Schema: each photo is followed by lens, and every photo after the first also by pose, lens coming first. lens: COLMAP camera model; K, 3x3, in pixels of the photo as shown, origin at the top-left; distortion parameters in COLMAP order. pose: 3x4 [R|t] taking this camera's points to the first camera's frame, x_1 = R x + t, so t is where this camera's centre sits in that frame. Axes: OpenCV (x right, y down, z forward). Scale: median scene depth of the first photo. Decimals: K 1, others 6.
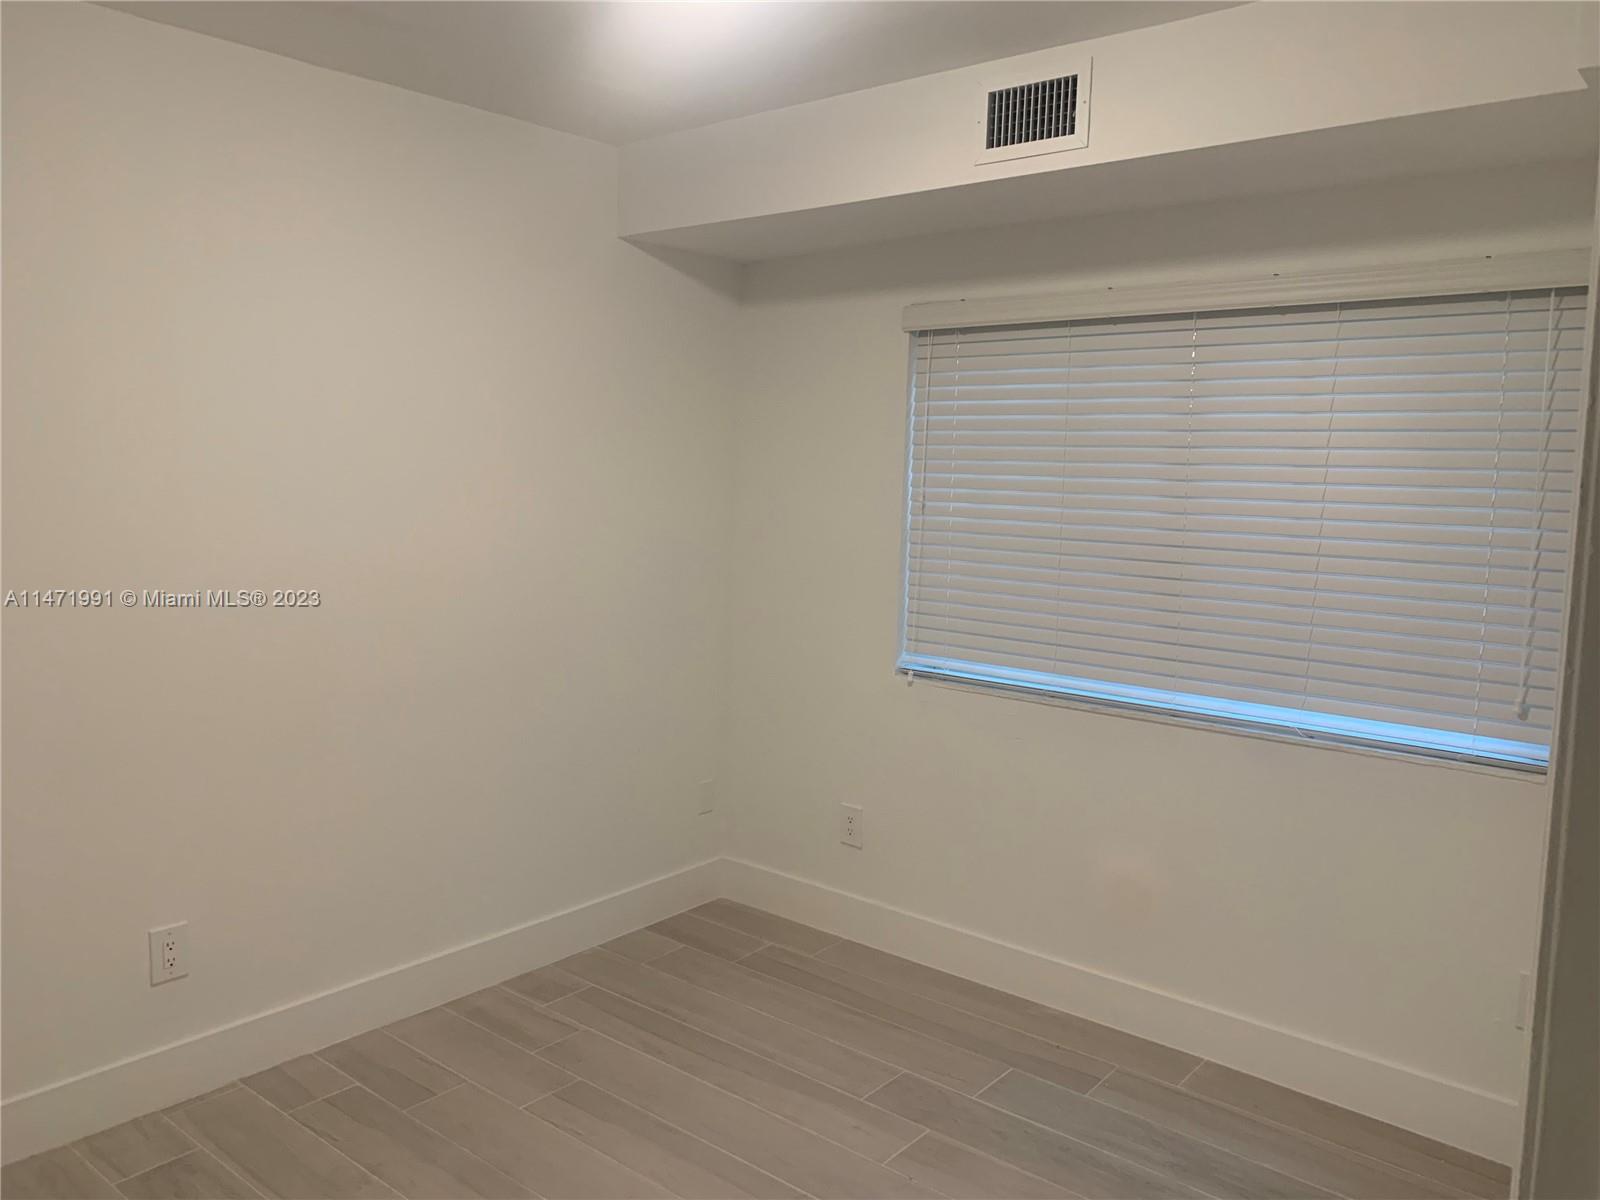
lens RADIAL K [[1216.4, 0, 795.5], [0, 1216.4, 604.6], [0, 0, 1]] dist [0.021772, -0.010197]
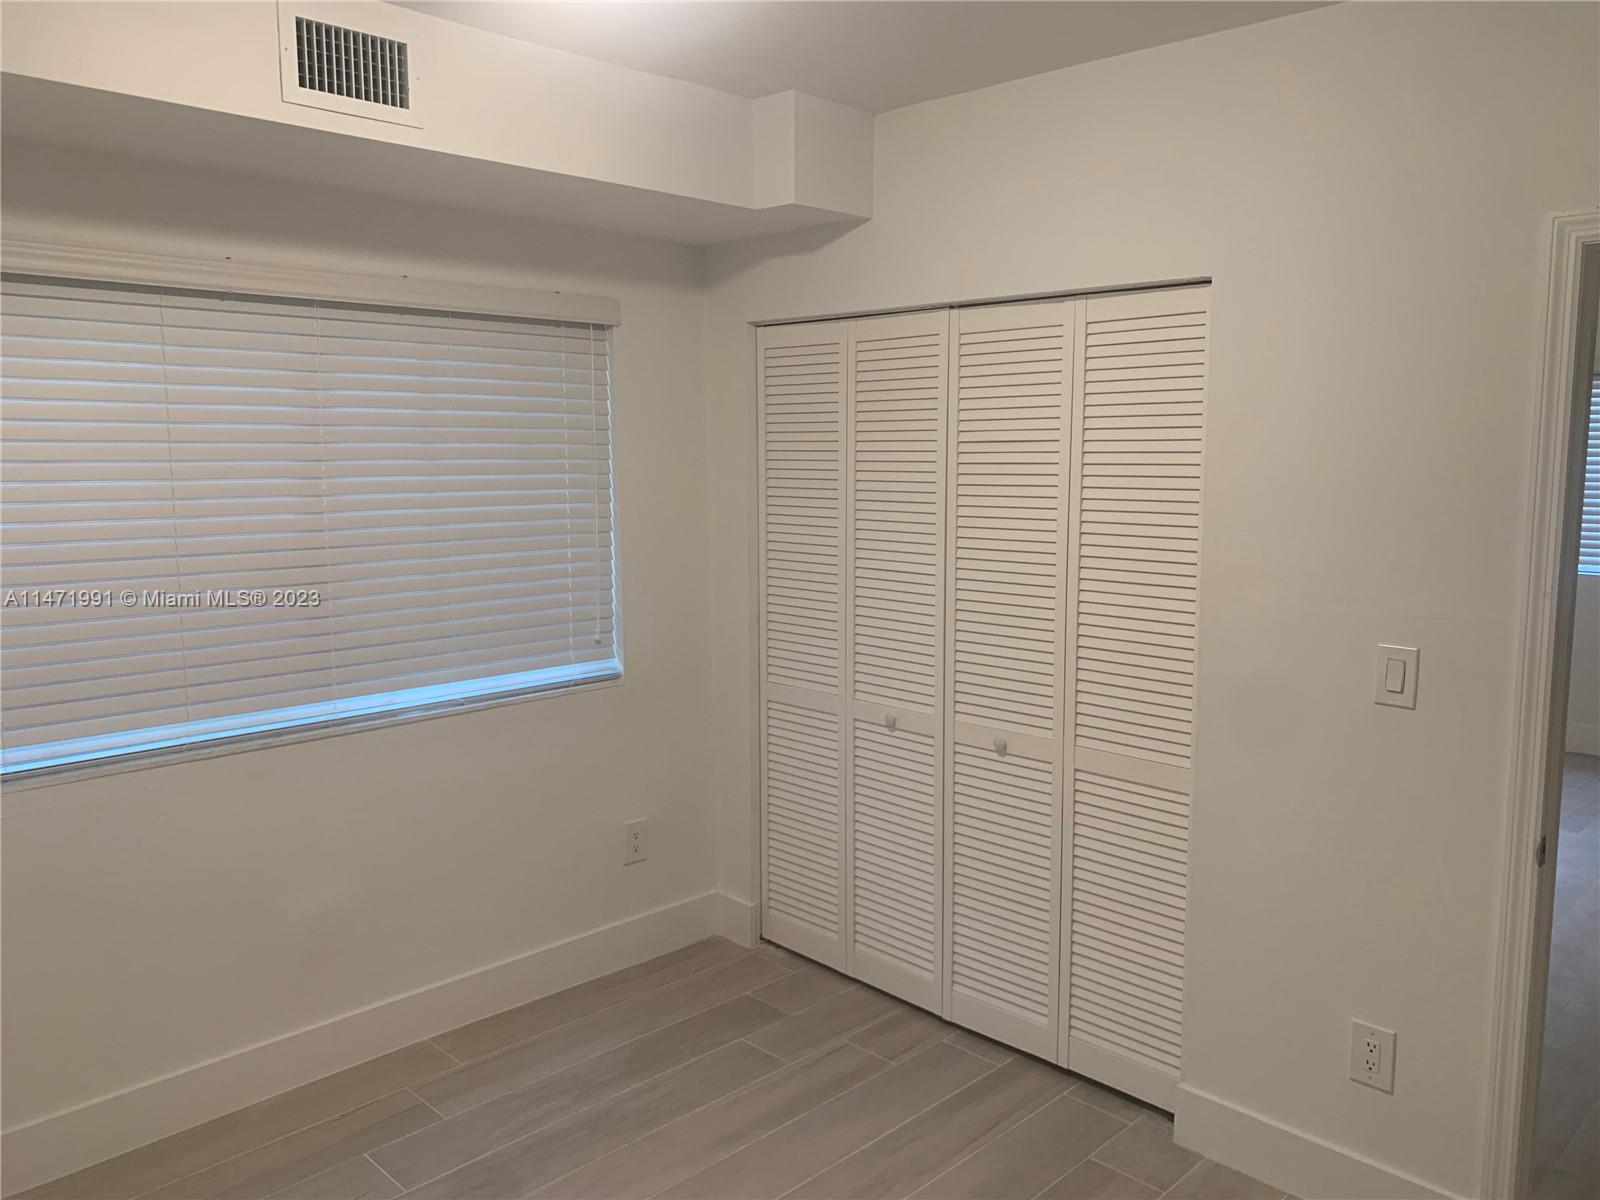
lens RADIAL K [[1216.4, 0, 788.6], [0, 1216.4, 599.5], [0, 0, 1]] dist [0.021772, -0.010197]
pose [[0.106709, -0.141209, 0.984212, -0.655337], [0.128648, 0.983504, 0.127160, -0.092462], [-0.985932, 0.113048, 0.123116, 0.597172]]
